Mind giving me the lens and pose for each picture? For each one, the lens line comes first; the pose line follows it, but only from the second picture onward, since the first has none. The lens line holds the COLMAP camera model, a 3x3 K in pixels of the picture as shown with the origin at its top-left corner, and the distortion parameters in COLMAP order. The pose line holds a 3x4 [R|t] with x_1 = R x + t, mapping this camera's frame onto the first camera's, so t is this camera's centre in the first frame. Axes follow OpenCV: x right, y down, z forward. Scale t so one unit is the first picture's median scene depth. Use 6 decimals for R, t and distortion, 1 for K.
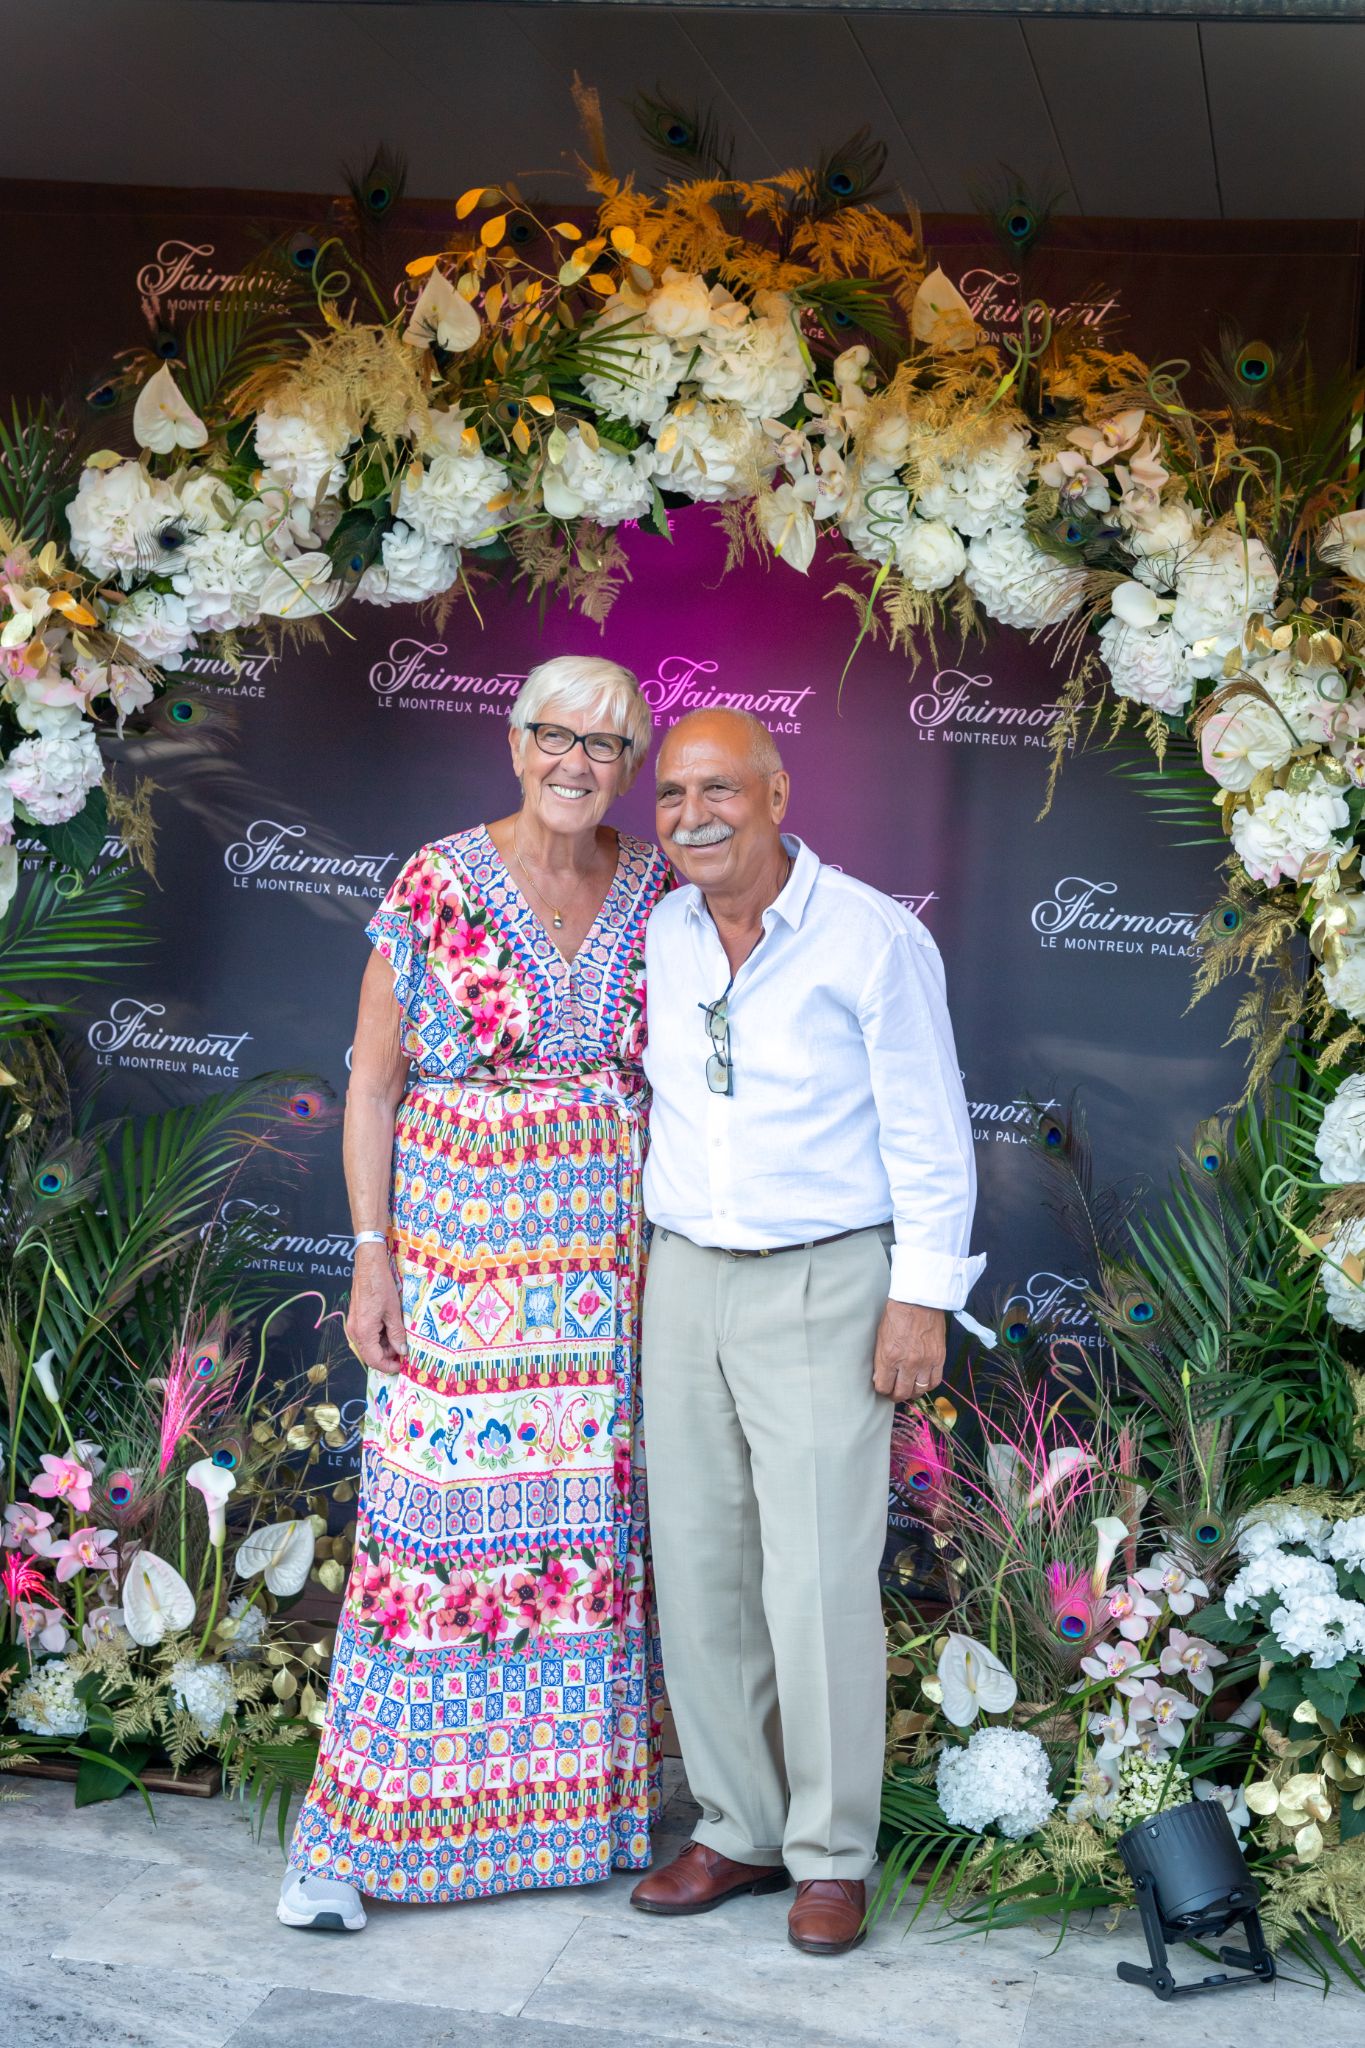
lens RADIAL K [[3590.7, 0, 626.1], [0, 3590.7, 1021.2], [0, 0, 1]] dist [-0.038598, 0.000000]
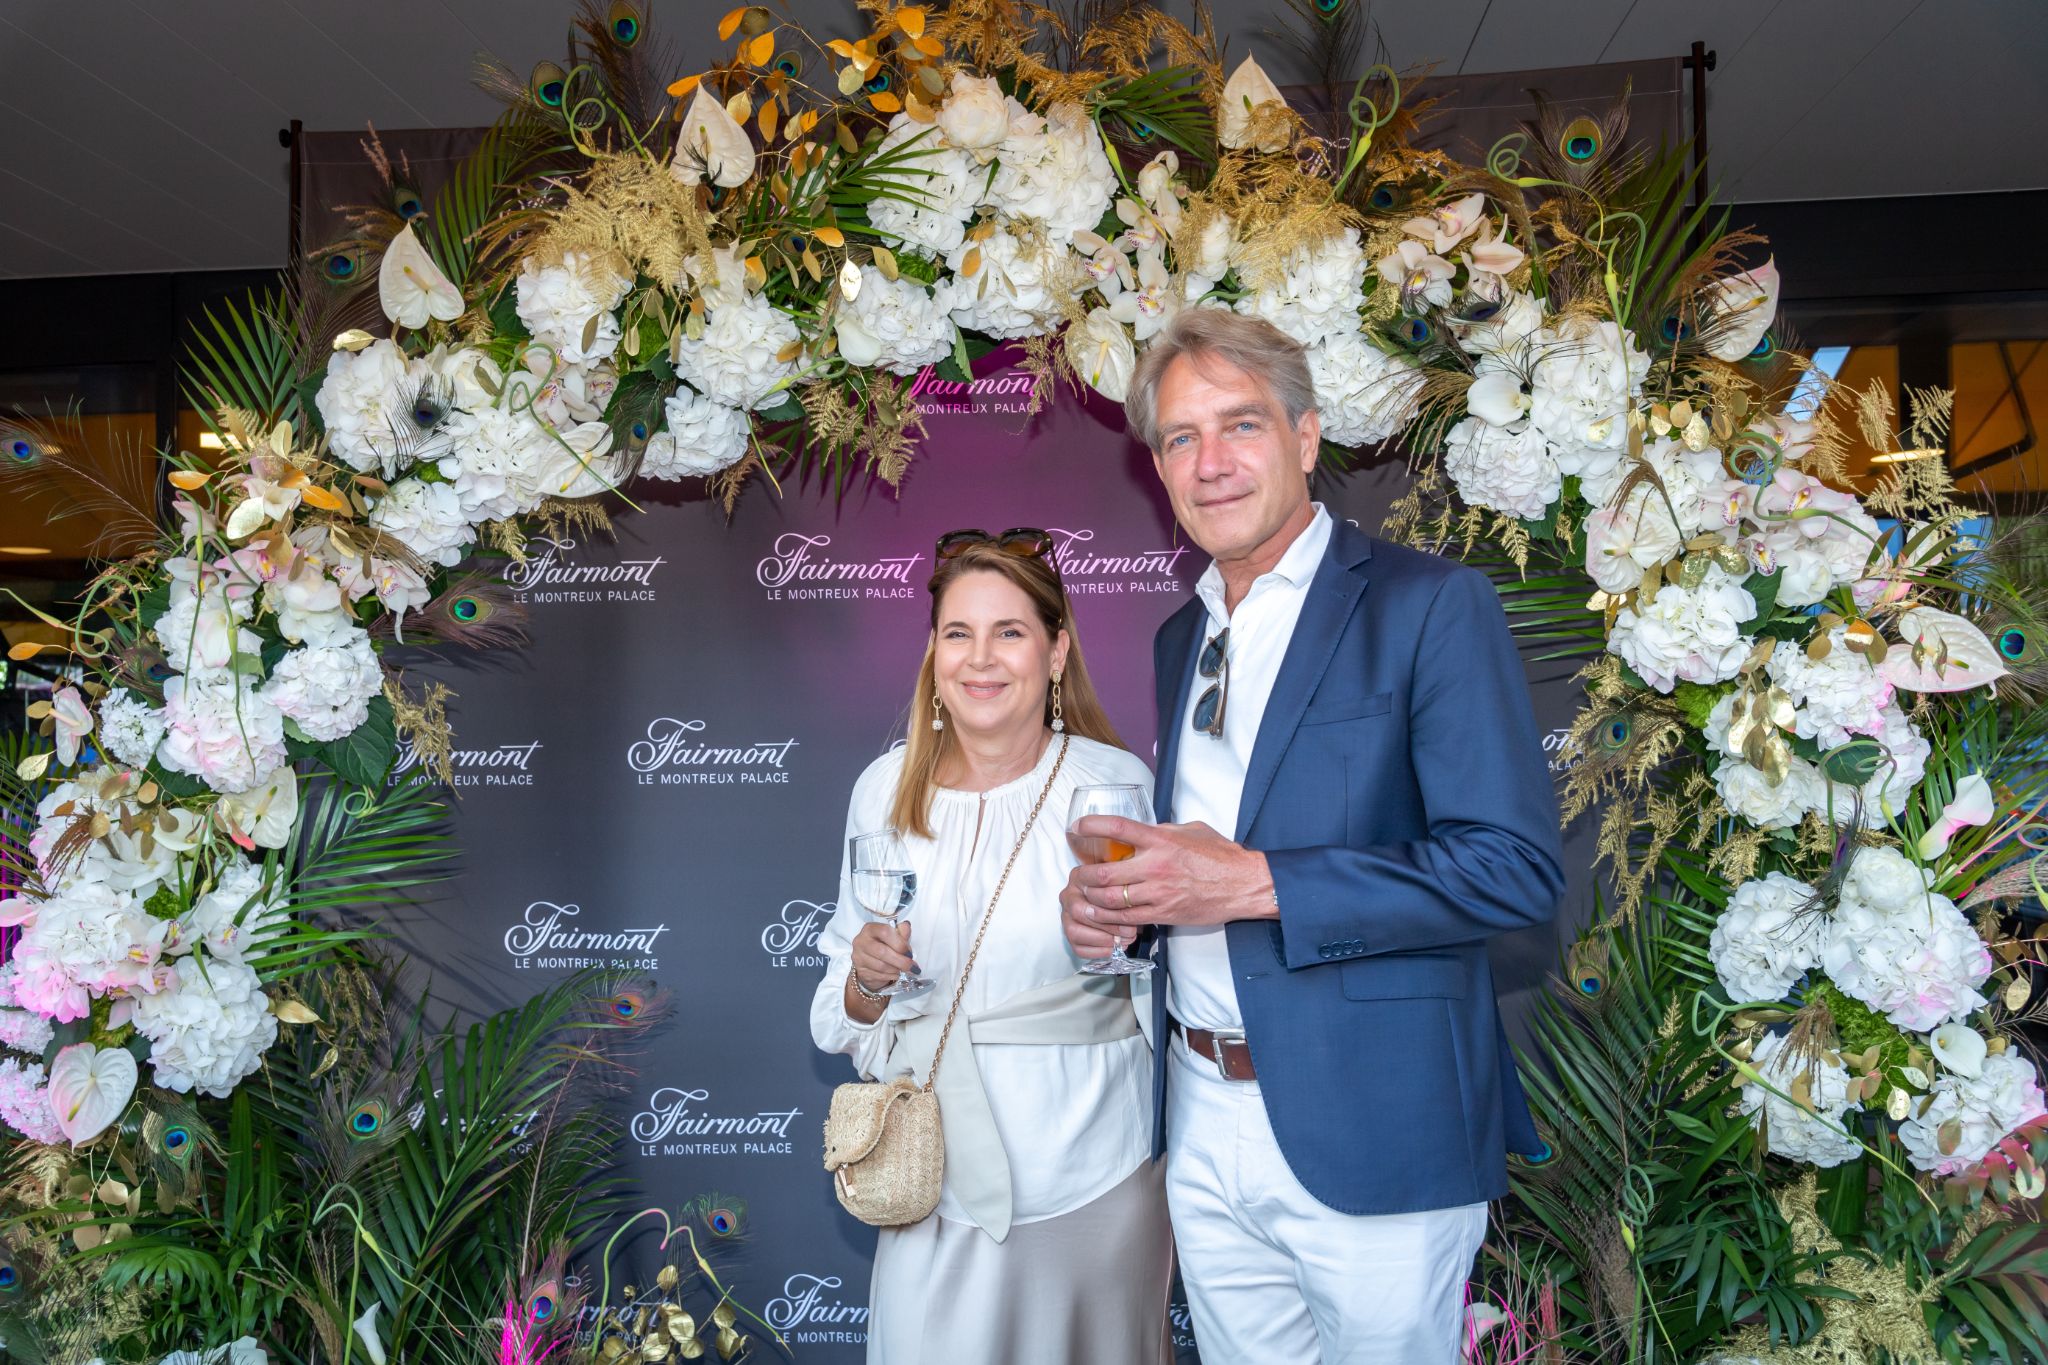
lens RADIAL K [[1813.4, 0, 1009.6], [0, 1813.4, 681.1], [0, 0, 1]] dist [0.006416, -0.035411]
pose [[0.990419, -0.083808, 0.109758, -0.037641], [0.091519, 0.993533, -0.067205, -0.023392], [-0.103416, 0.076606, 0.991684, 0.535137]]
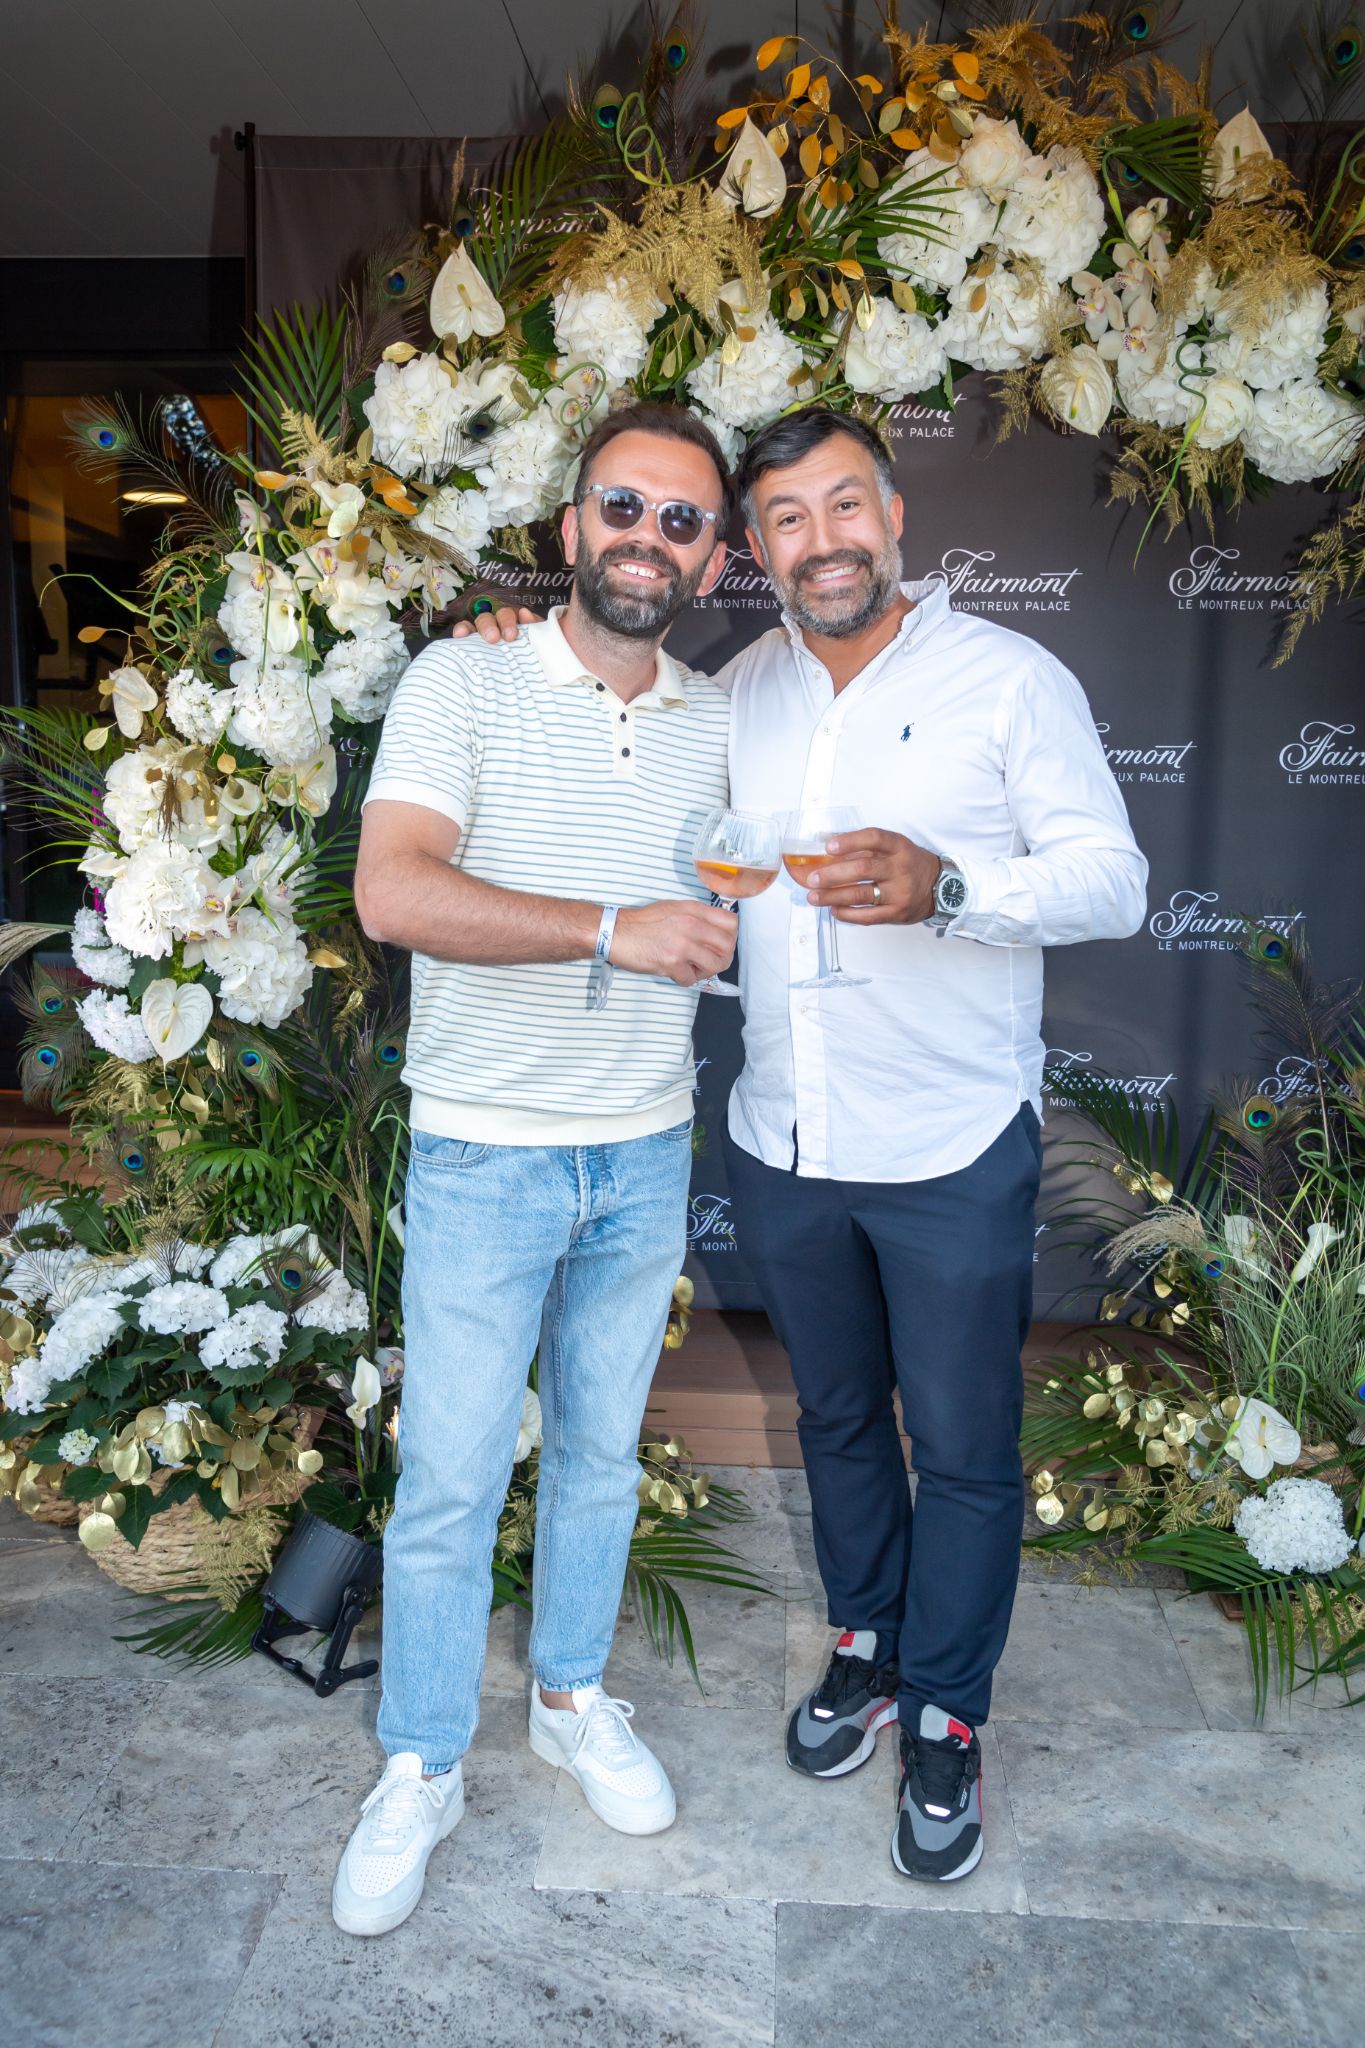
lens RADIAL K [[1726.0, 0, 663.8], [0, 1726.0, 1036.2], [0, 0, 1]] dist [-0.022698, 0.004613]
pose [[0.991301, -0.076548, 0.107068, -0.140344], [0.062957, 0.990155, 0.125016, -0.022182], [-0.115583, -0.117188, 0.986361, 0.497774]]
